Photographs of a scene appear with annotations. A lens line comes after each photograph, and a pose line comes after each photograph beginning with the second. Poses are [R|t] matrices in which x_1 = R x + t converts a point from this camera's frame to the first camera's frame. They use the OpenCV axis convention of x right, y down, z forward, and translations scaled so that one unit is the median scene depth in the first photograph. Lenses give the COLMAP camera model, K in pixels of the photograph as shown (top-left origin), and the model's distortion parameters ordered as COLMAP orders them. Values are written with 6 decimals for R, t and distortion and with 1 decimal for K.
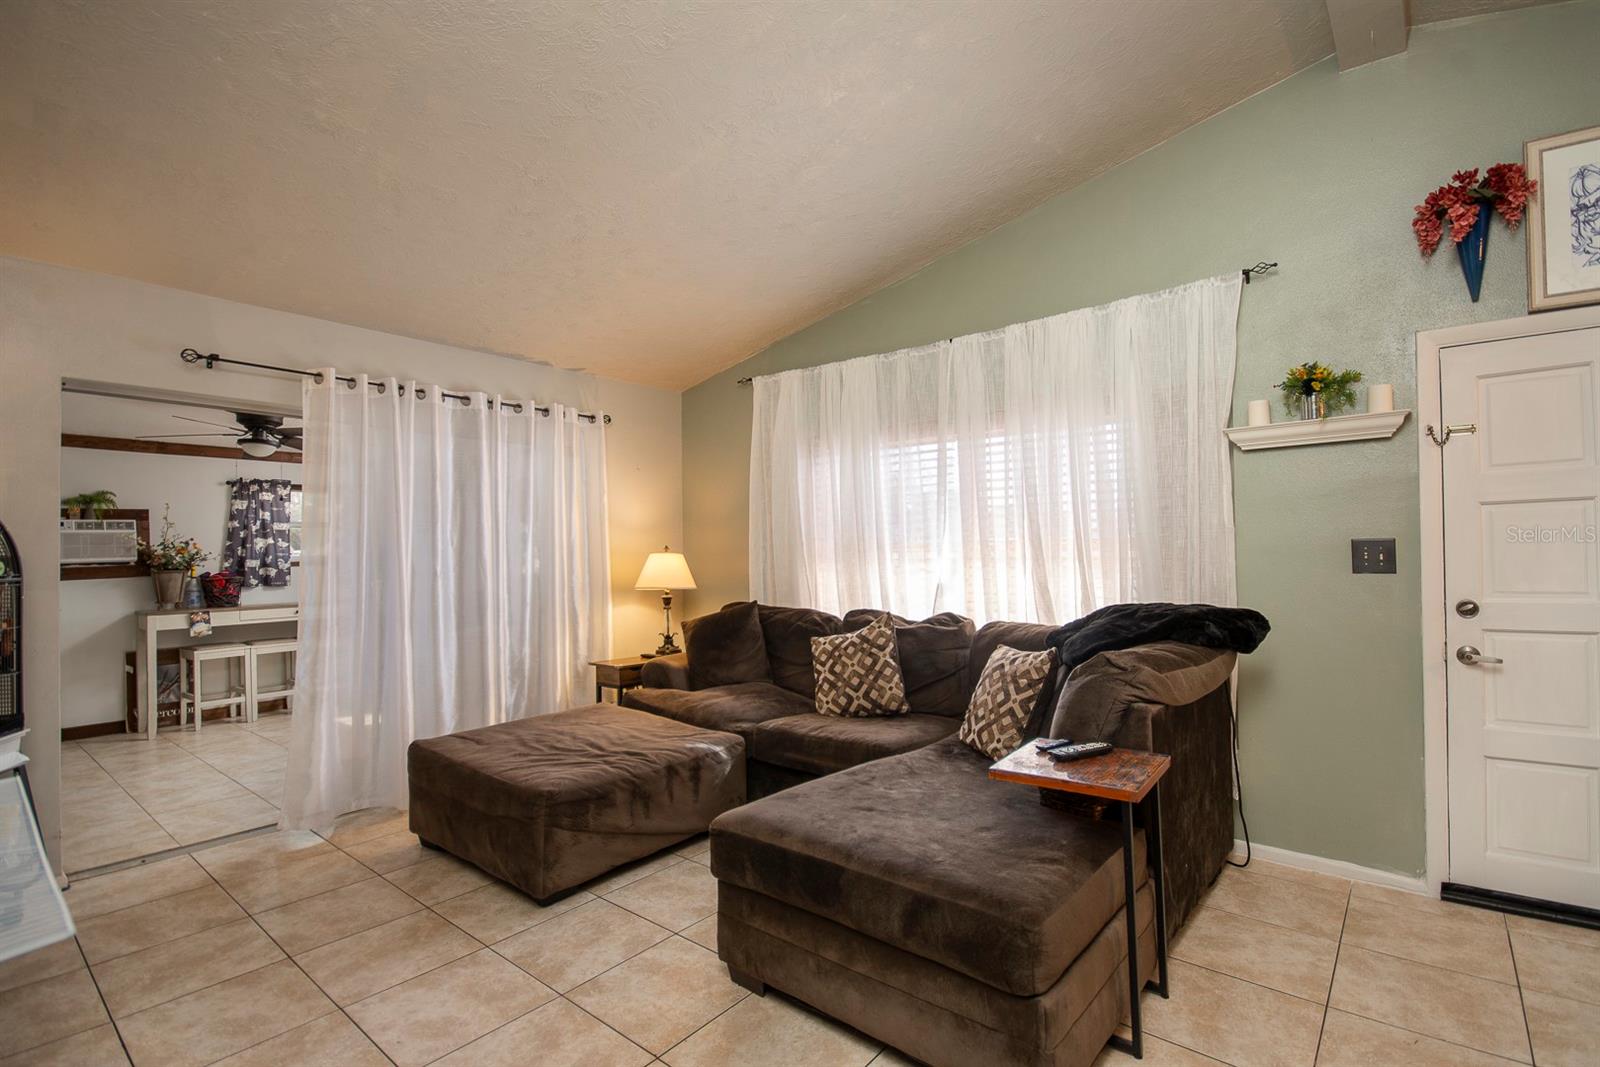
lens RADIAL K [[748.2, 0, 796.4], [0, 748.2, 533.4], [0, 0, 1]] dist [-0.002431, -0.003606]
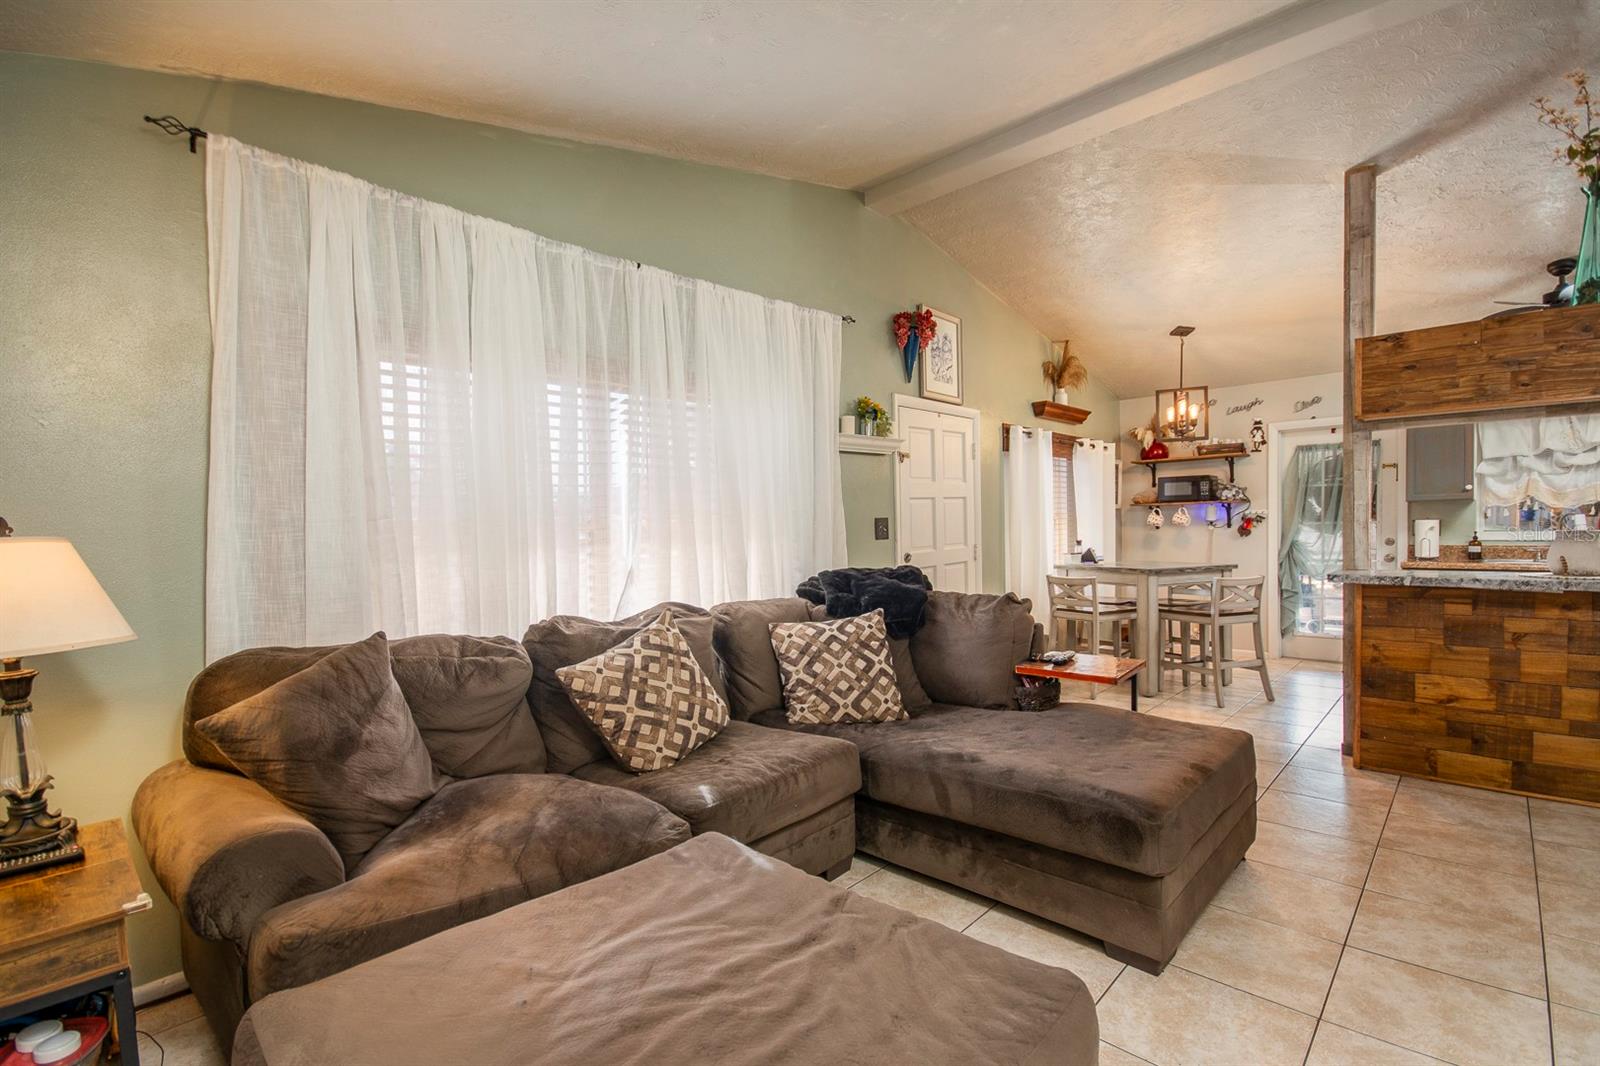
lens RADIAL K [[748.2, 0, 793.0], [0, 748.2, 533.5], [0, 0, 1]] dist [-0.002431, -0.003606]
pose [[0.052842, 0.002286, 0.998600, -0.824064], [0.001648, 0.999996, -0.002376, 0.044849], [-0.998602, 0.001772, 0.052838, 1.121215]]
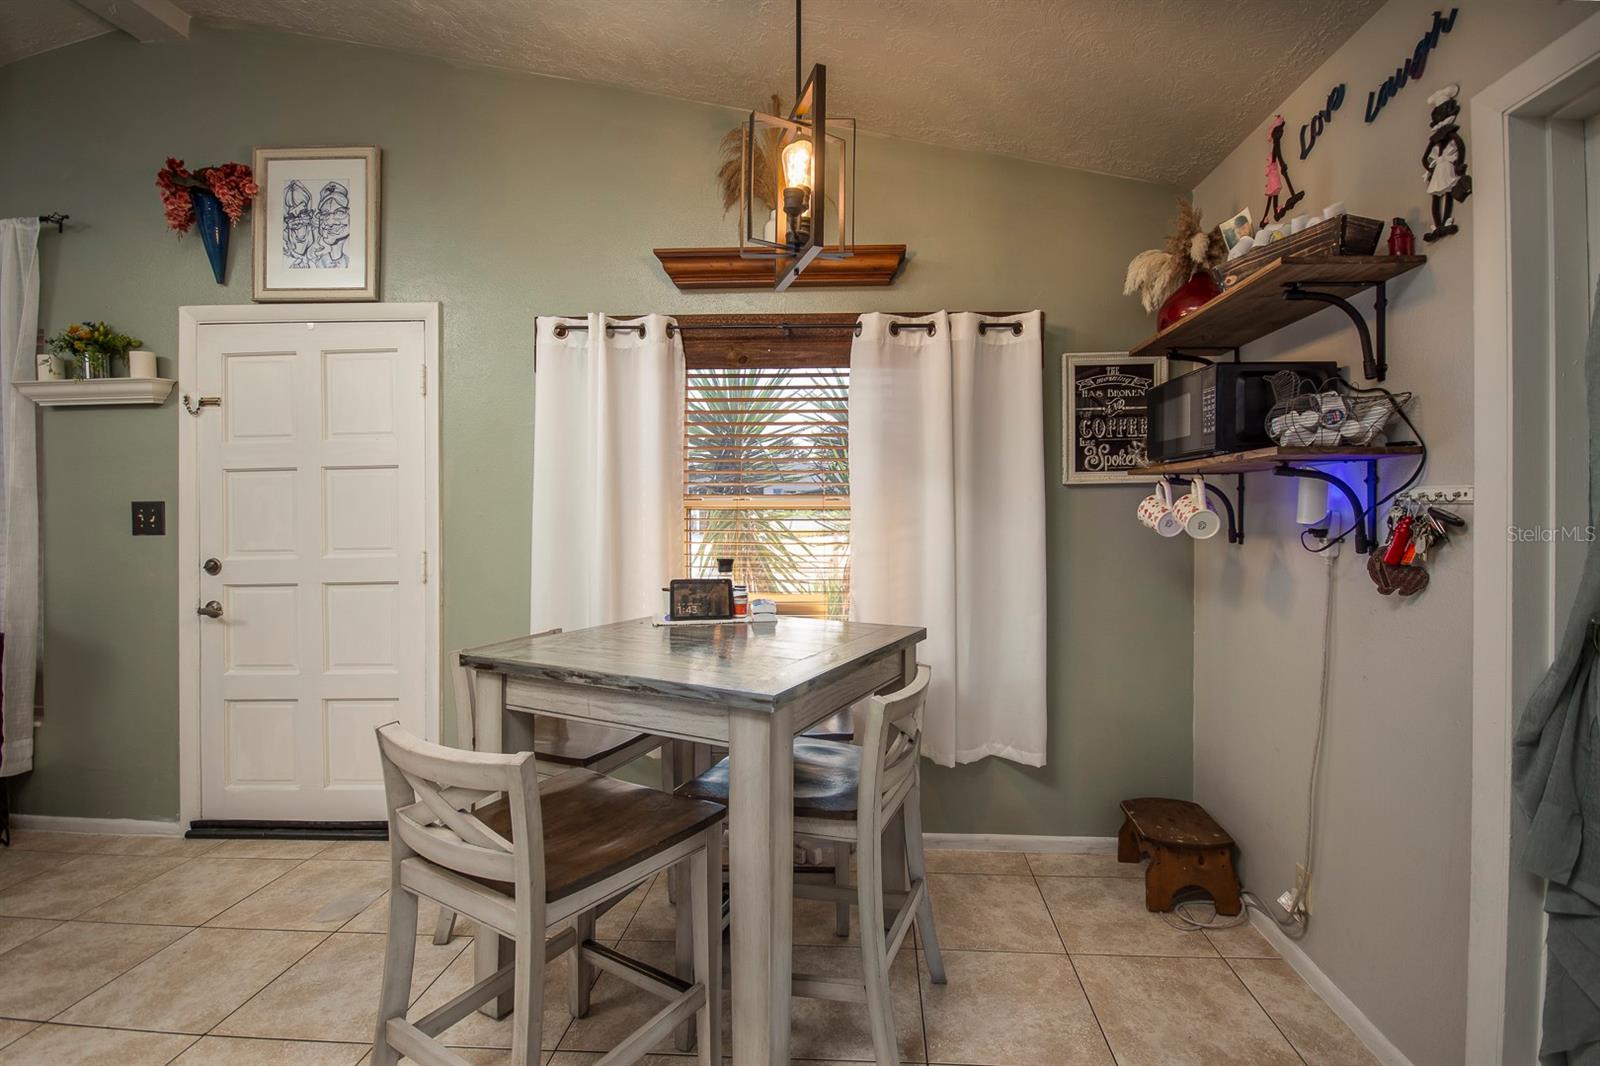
lens RADIAL K [[748.2, 0, 834.3], [0, 748.2, 519.2], [0, 0, 1]] dist [-0.002431, -0.003606]
pose [[0.798388, 0.011744, 0.602029, 0.924846], [-0.024343, 0.999622, 0.012782, -0.004366], [-0.601651, -0.024860, 0.798372, -0.395204]]
